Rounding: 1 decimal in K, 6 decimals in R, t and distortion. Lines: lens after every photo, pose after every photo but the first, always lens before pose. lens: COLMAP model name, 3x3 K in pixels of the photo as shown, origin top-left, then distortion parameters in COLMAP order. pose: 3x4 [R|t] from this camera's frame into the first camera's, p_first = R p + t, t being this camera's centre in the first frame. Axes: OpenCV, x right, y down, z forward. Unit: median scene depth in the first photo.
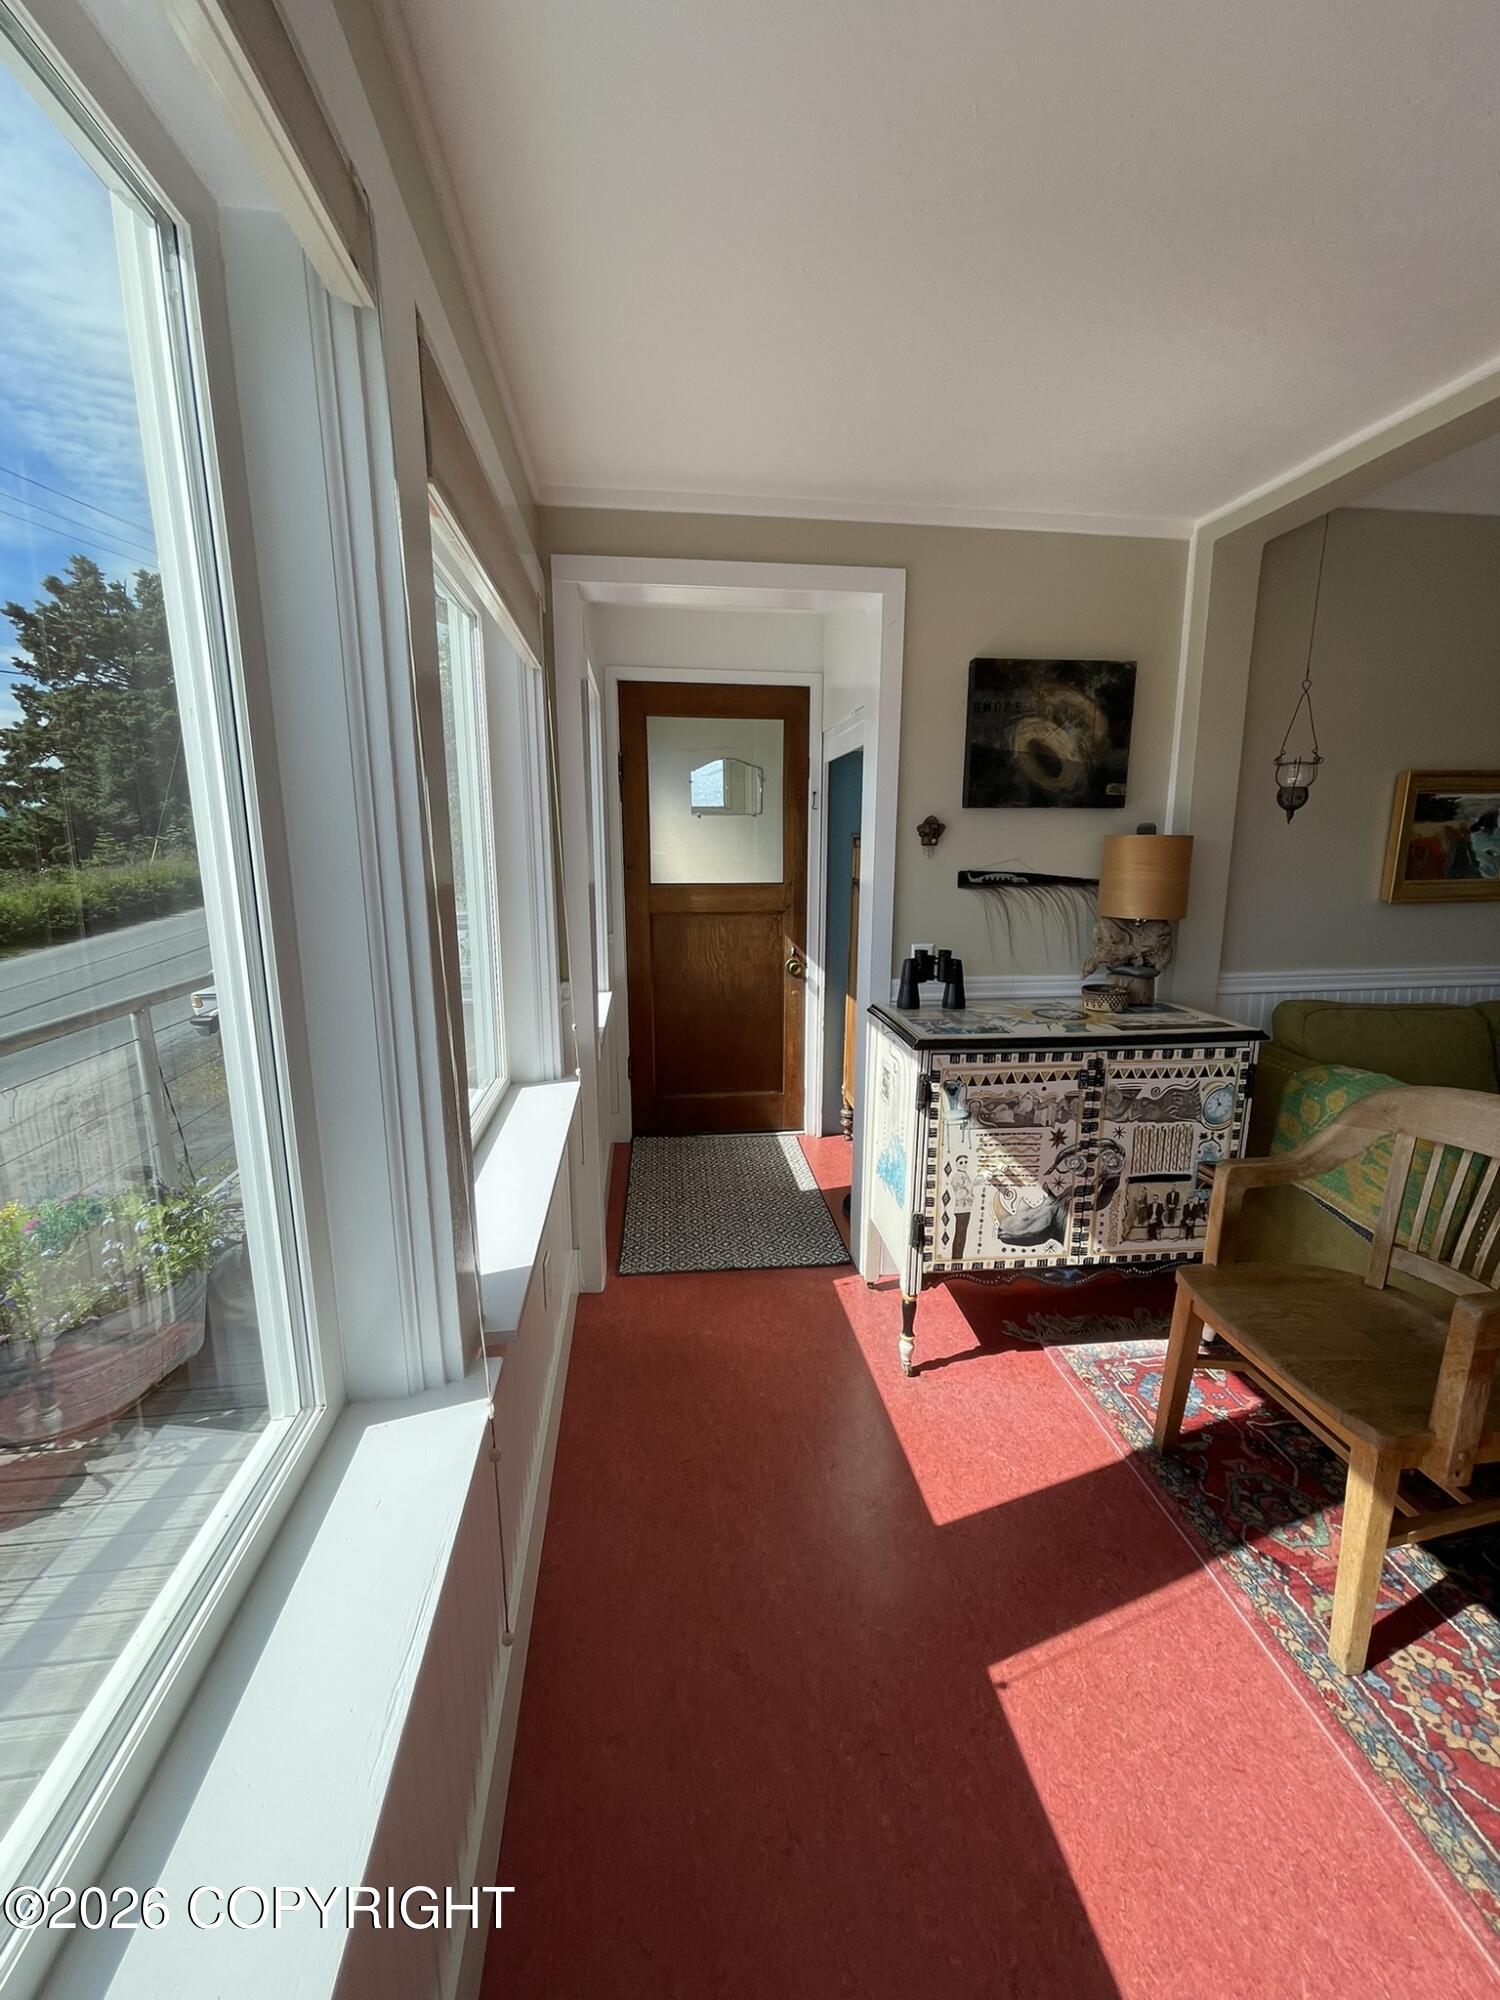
lens RADIAL K [[805.6, 0, 762.3], [0, 805.6, 996.5], [0, 0, 1]] dist [-0.003233, 0.000554]
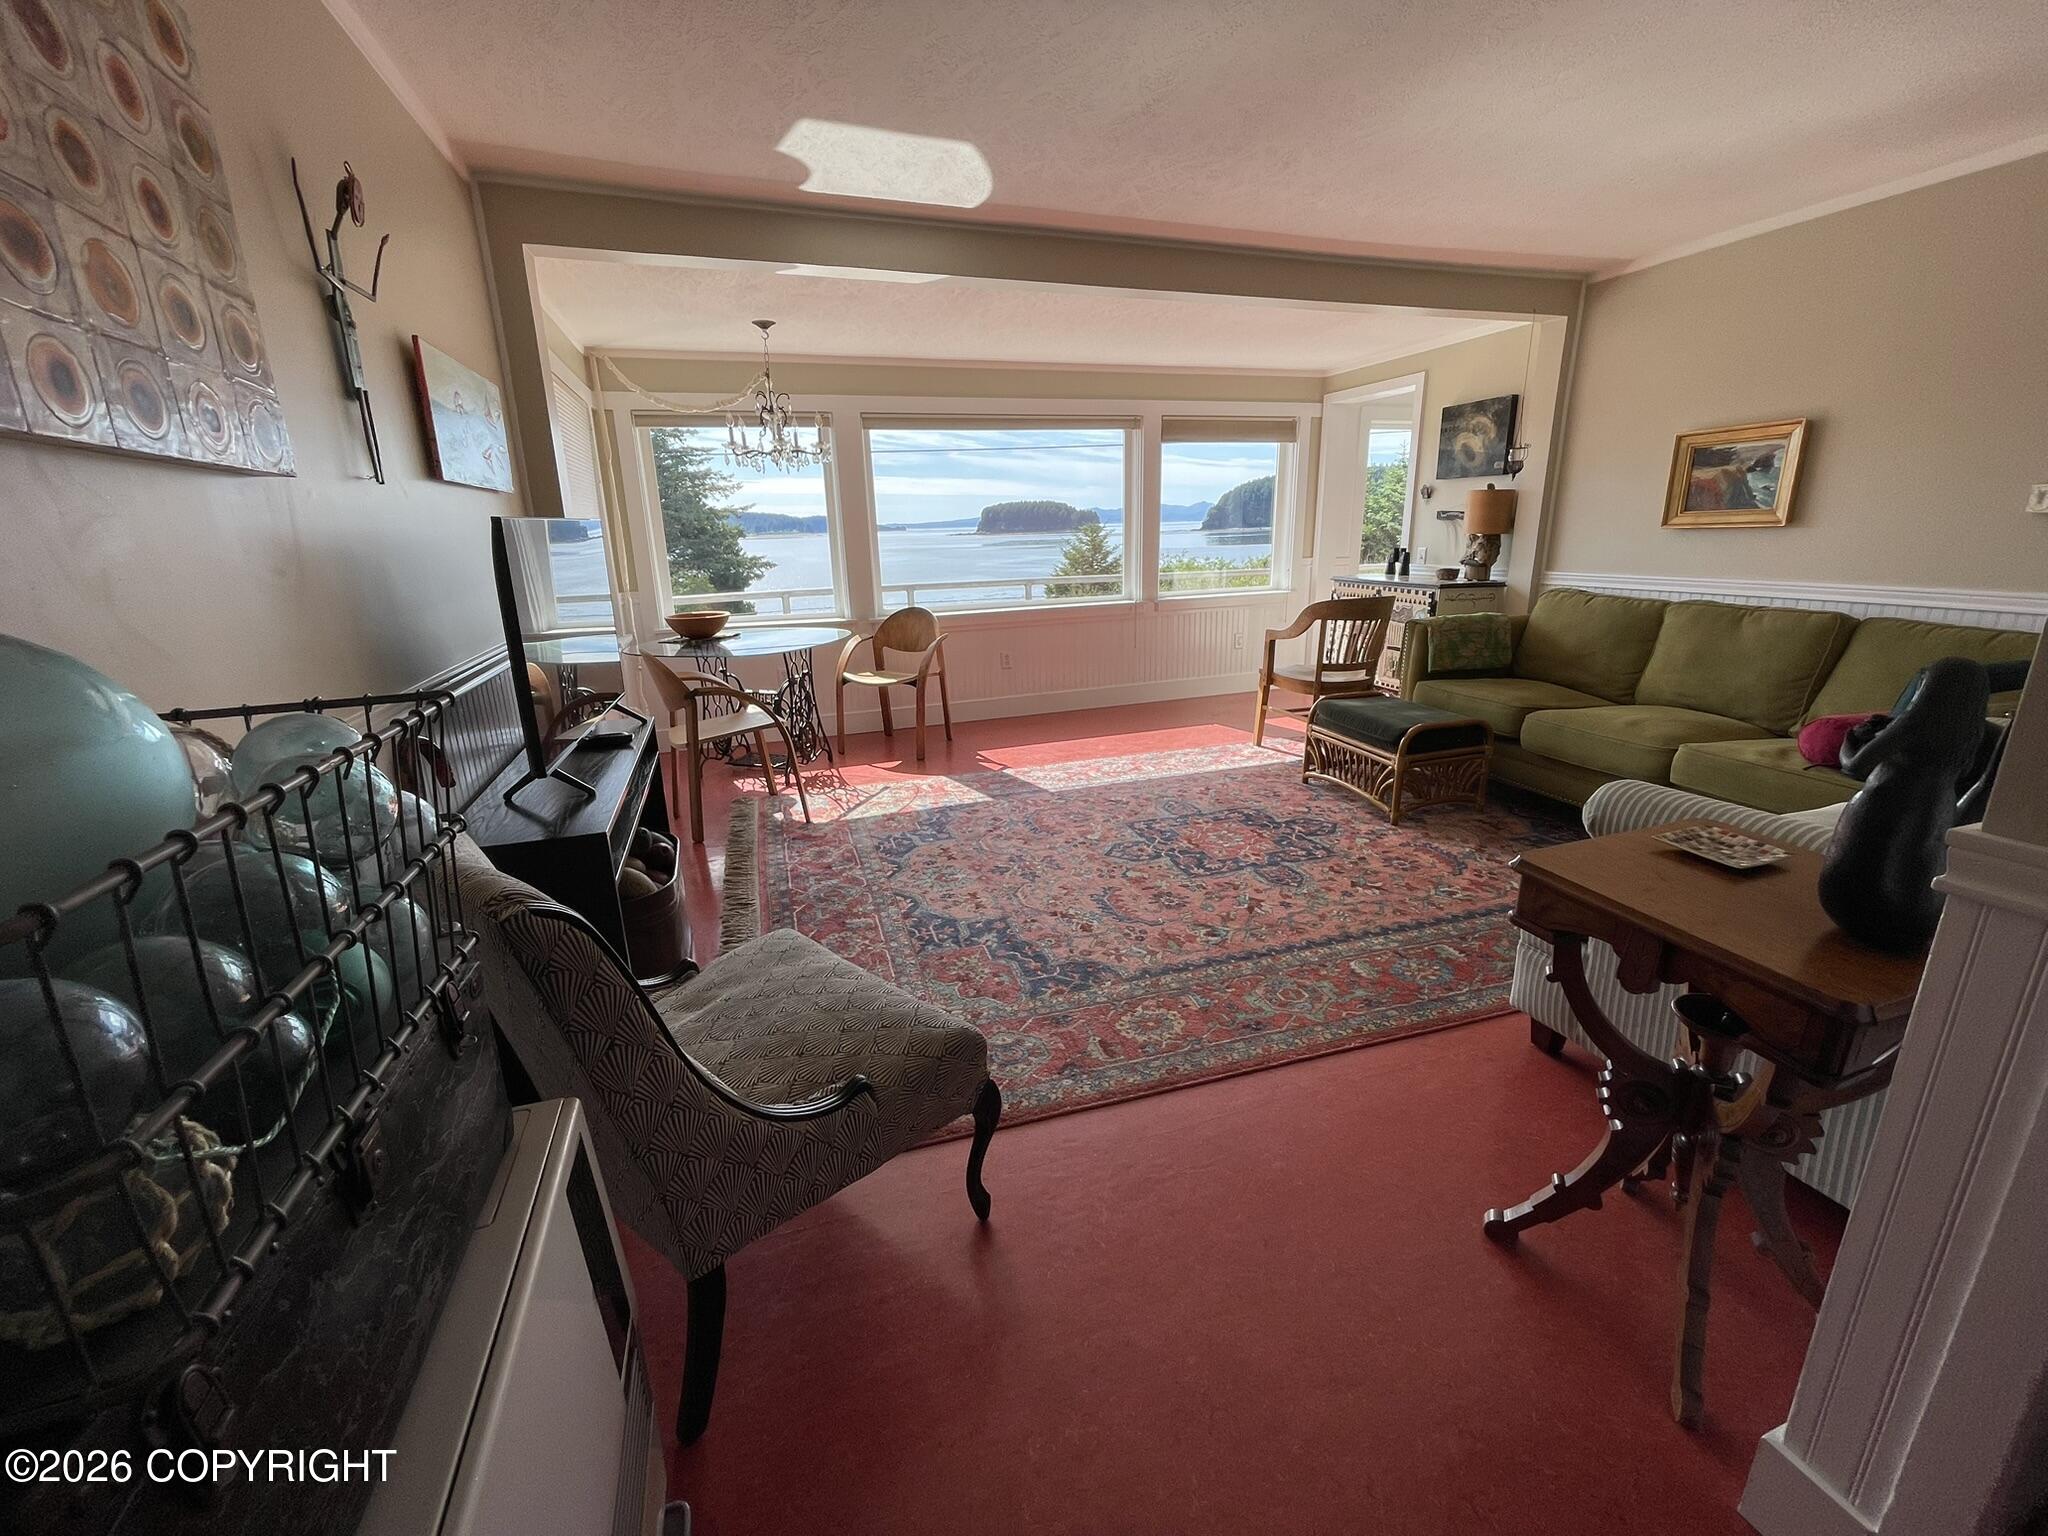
lens RADIAL K [[824.2, 0, 1025.1], [0, 824.2, 759.0], [0, 0, 1]] dist [0.004671, -0.000426]
pose [[0.185300, 0.263080, -0.946812, 2.284296], [-0.166879, 0.957927, 0.233509, 0.137453], [0.968409, 0.114734, 0.221407, -0.427378]]
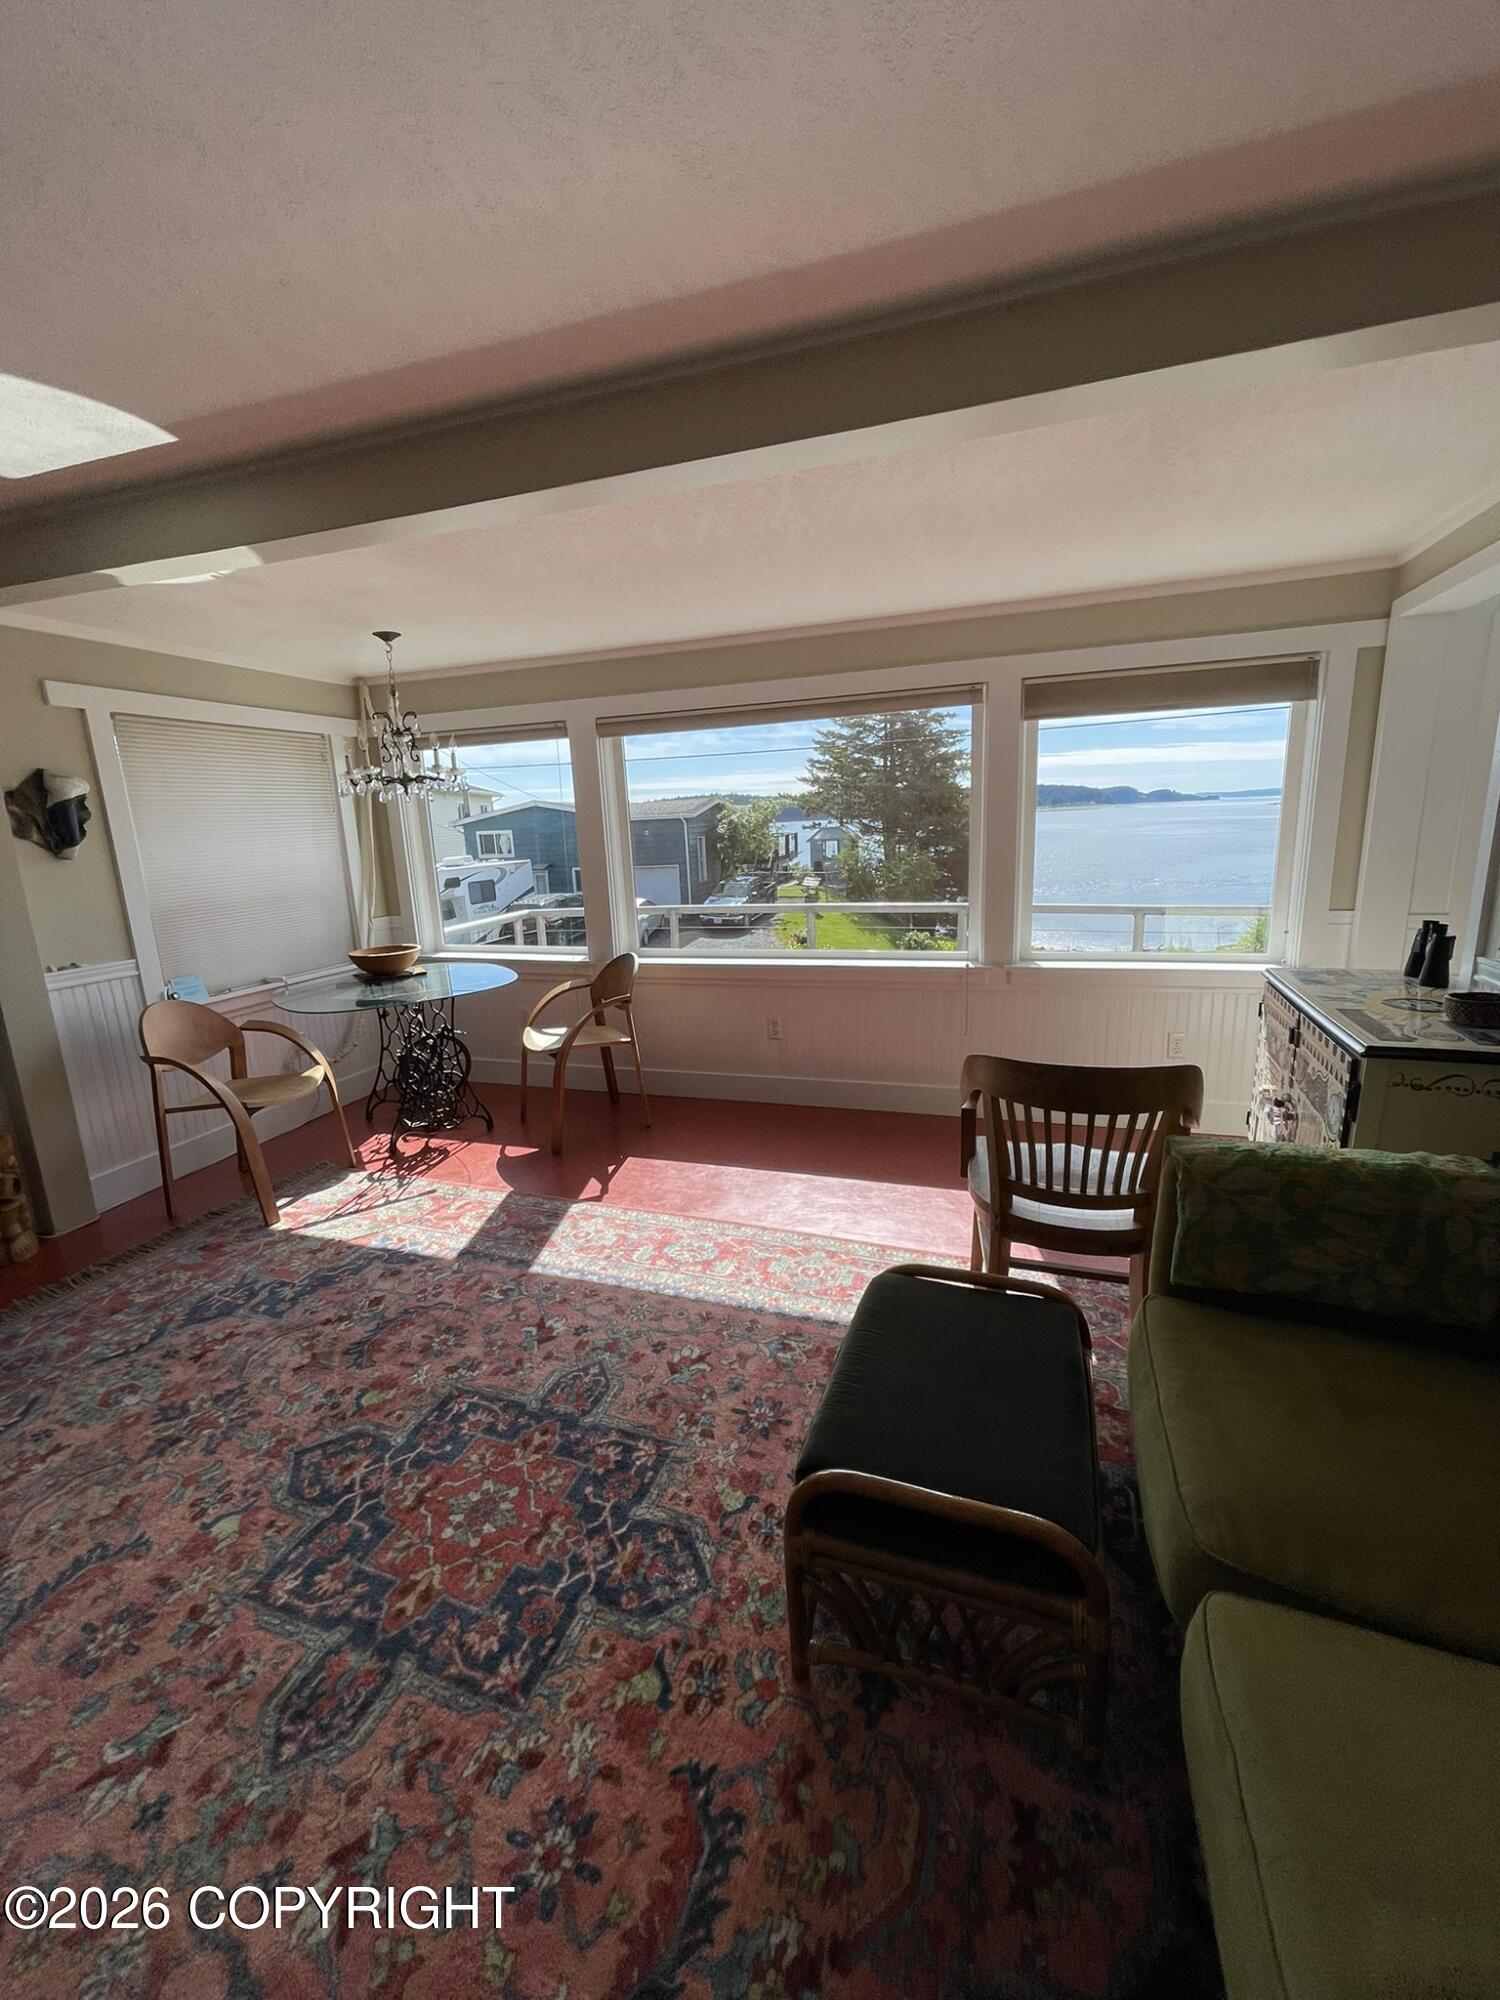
lens RADIAL K [[814.6, 0, 753.4], [0, 814.6, 992.5], [0, 0, 1]] dist [-0.004917, 0.003290]
pose [[-0.442899, 0.205091, -0.872799, 1.441514], [-0.137210, 0.946513, 0.292039, -0.148825], [0.886010, 0.249100, -0.391069, 0.654648]]
